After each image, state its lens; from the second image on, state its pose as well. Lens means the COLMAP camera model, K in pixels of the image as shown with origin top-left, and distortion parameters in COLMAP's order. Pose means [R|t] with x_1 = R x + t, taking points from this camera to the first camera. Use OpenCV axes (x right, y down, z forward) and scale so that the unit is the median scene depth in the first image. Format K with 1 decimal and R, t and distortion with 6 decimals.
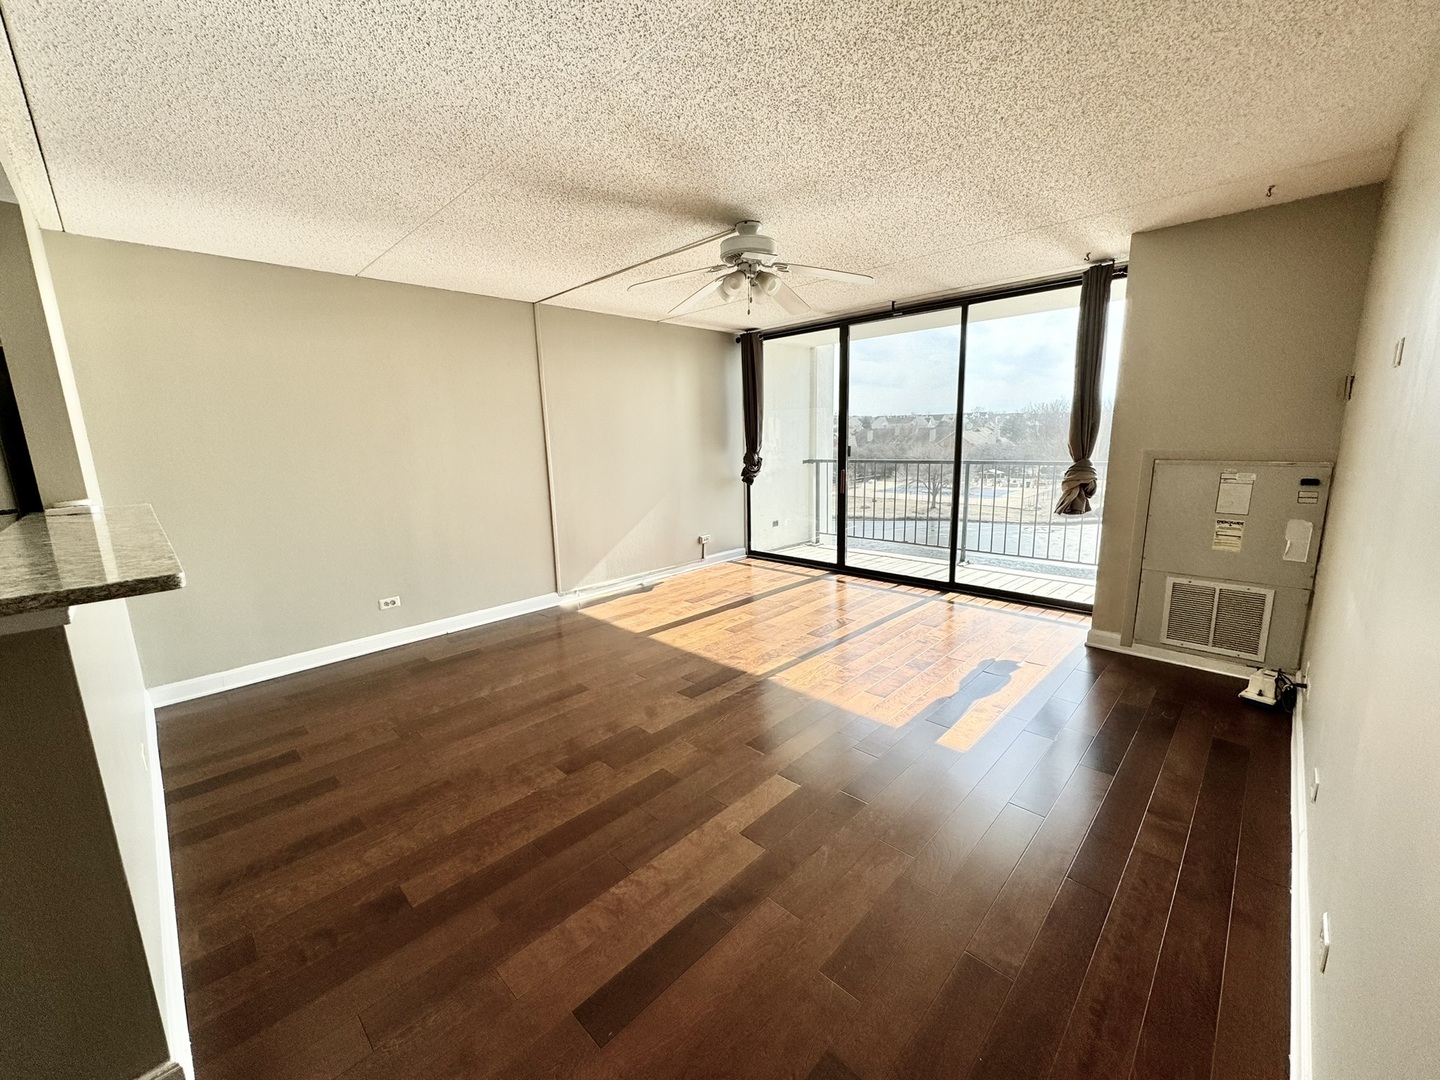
lens RADIAL K [[574.0, 0, 727.4], [0, 574.0, 537.9], [0, 0, 1]] dist [0.001404, -0.000496]
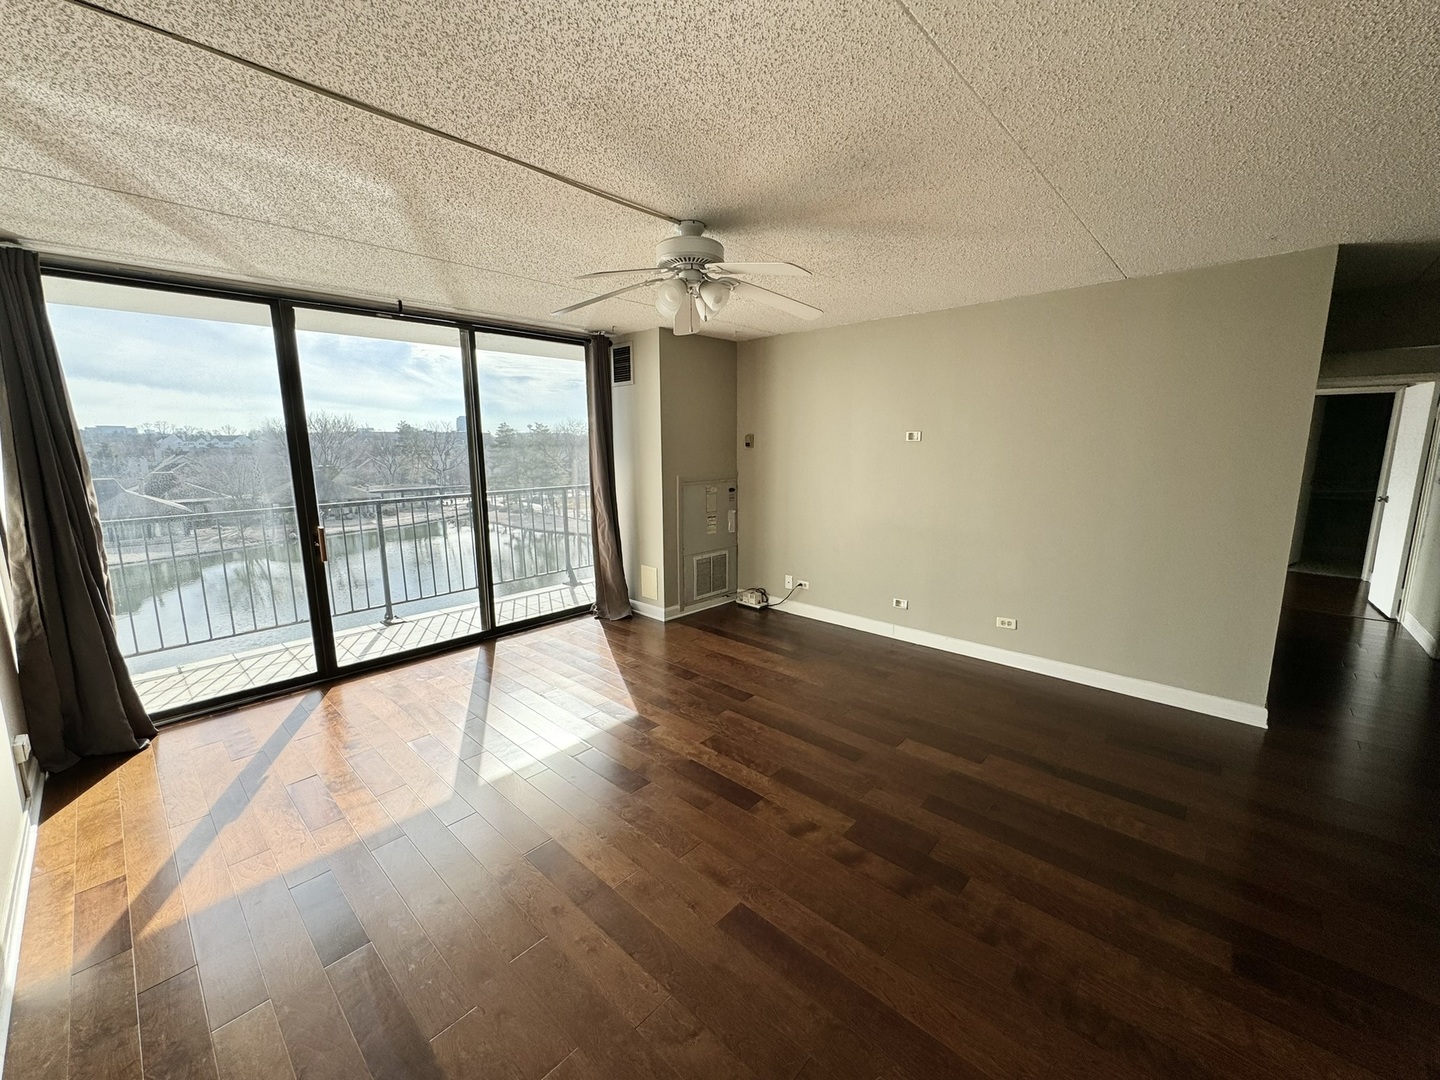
lens RADIAL K [[574.0, 0, 715.5], [0, 574.0, 538.2], [0, 0, 1]] dist [0.001404, -0.000496]
pose [[-0.017126, -0.140284, 0.989963, -0.582182], [0.187437, 0.972105, 0.140996, -0.145996], [-0.982127, 0.187971, 0.009647, 0.710311]]
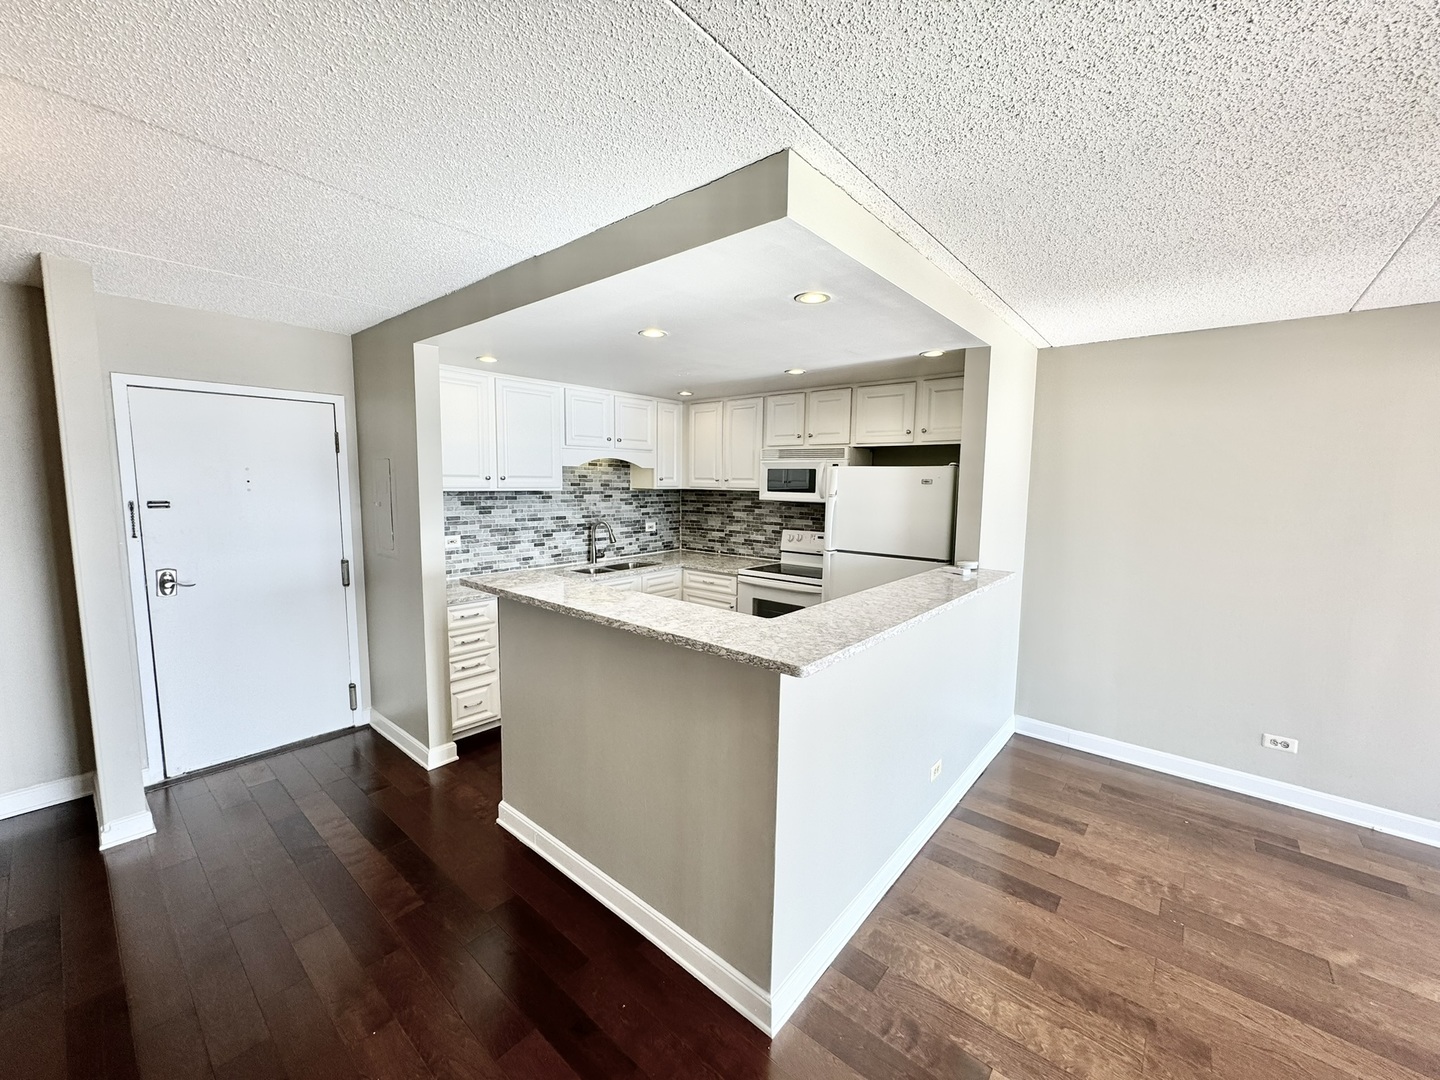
lens RADIAL K [[574.0, 0, 710.0], [0, 574.0, 539.2], [0, 0, 1]] dist [0.001404, -0.000496]
pose [[0.056969, 0.134022, -0.989339, 0.064469], [-0.197194, 0.972938, 0.120445, -0.080048], [0.978708, 0.188230, 0.081855, 0.154246]]
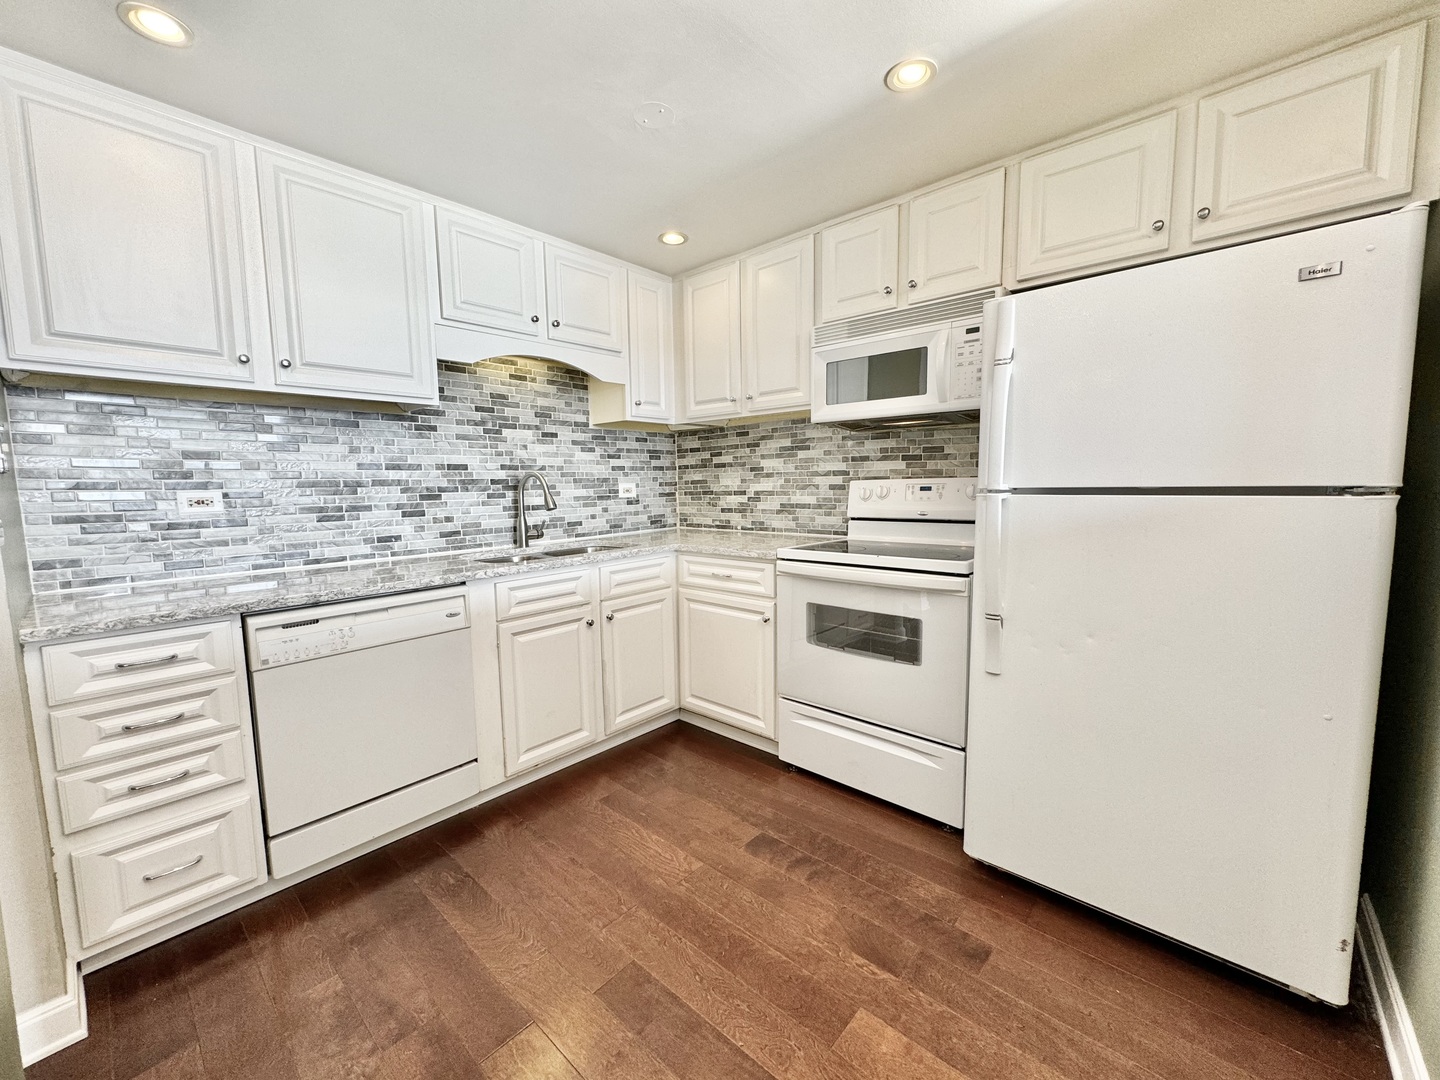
lens RADIAL K [[574.0, 0, 713.0], [0, 574.0, 537.2], [0, 0, 1]] dist [0.001404, -0.000496]
pose [[0.037835, 0.126505, -0.991244, -0.393497], [-0.170630, 0.978204, 0.118328, 0.018698], [0.984609, 0.164659, 0.058596, 0.202821]]
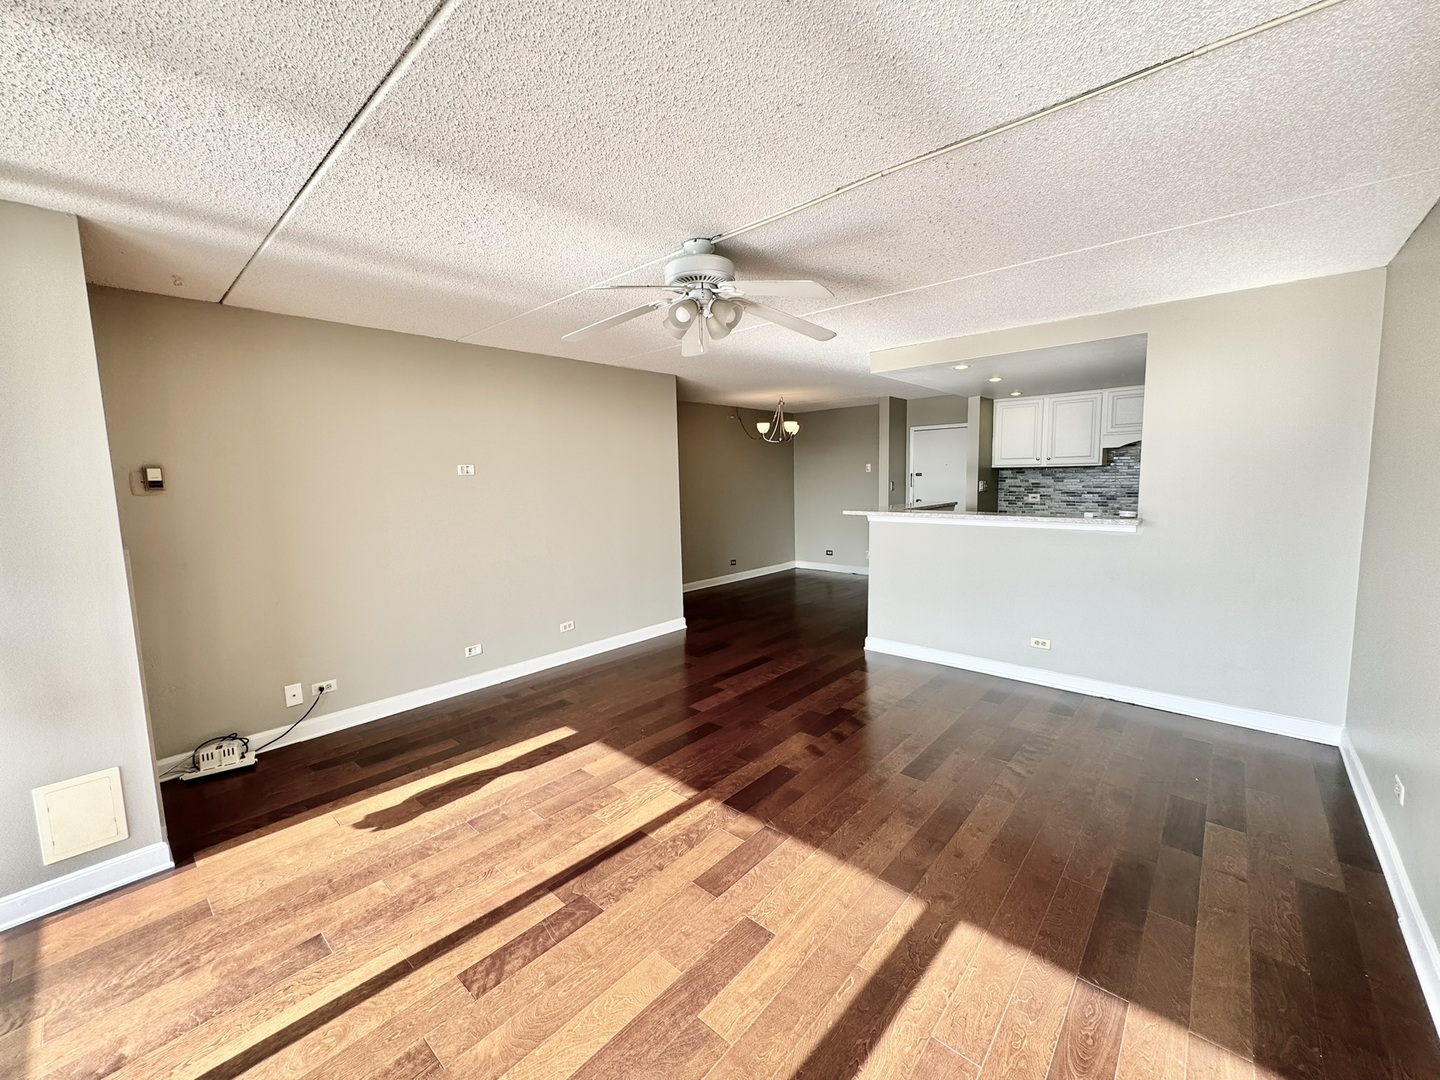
lens RADIAL K [[574.0, 0, 719.8], [0, 574.0, 533.6], [0, 0, 1]] dist [0.001404, -0.000496]
pose [[-0.998249, 0.051513, -0.029074, 0.032892], [0.041272, 0.958671, 0.281507, -0.261748], [0.042374, 0.279815, -0.959118, 1.296634]]
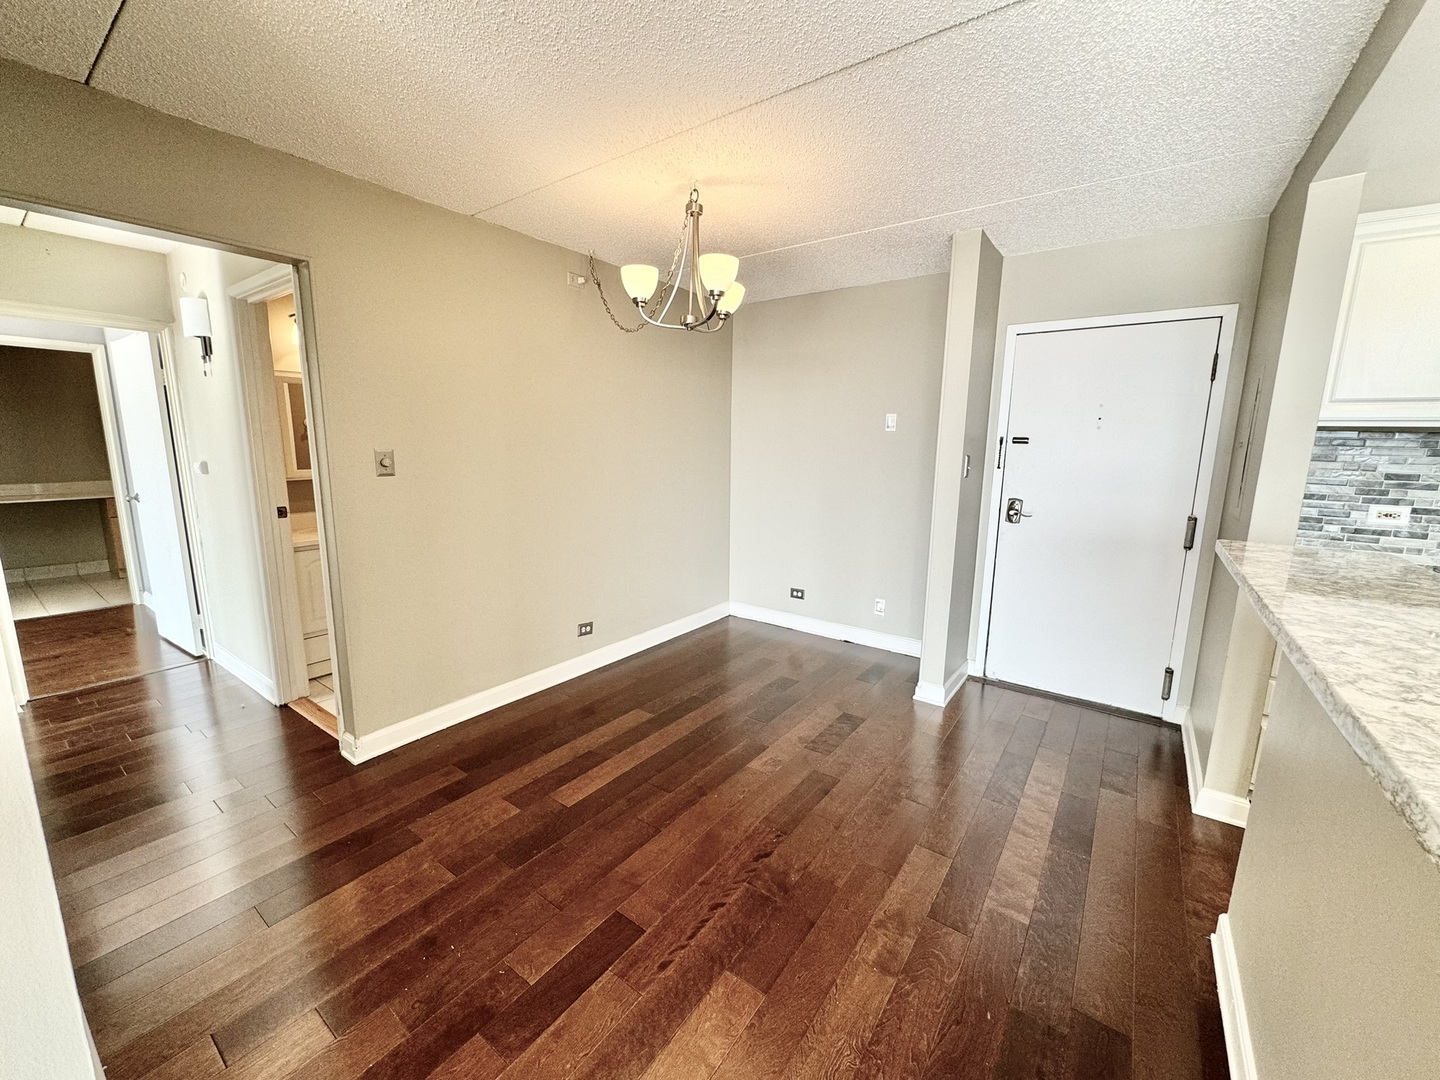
lens RADIAL K [[574.0, 0, 728.0], [0, 574.0, 539.3], [0, 0, 1]] dist [0.001404, -0.000496]
pose [[-0.989047, 0.035729, -0.143214, -0.150308], [-0.016857, 0.936570, 0.350074, -0.047176], [0.146638, 0.348653, -0.925710, 0.255595]]
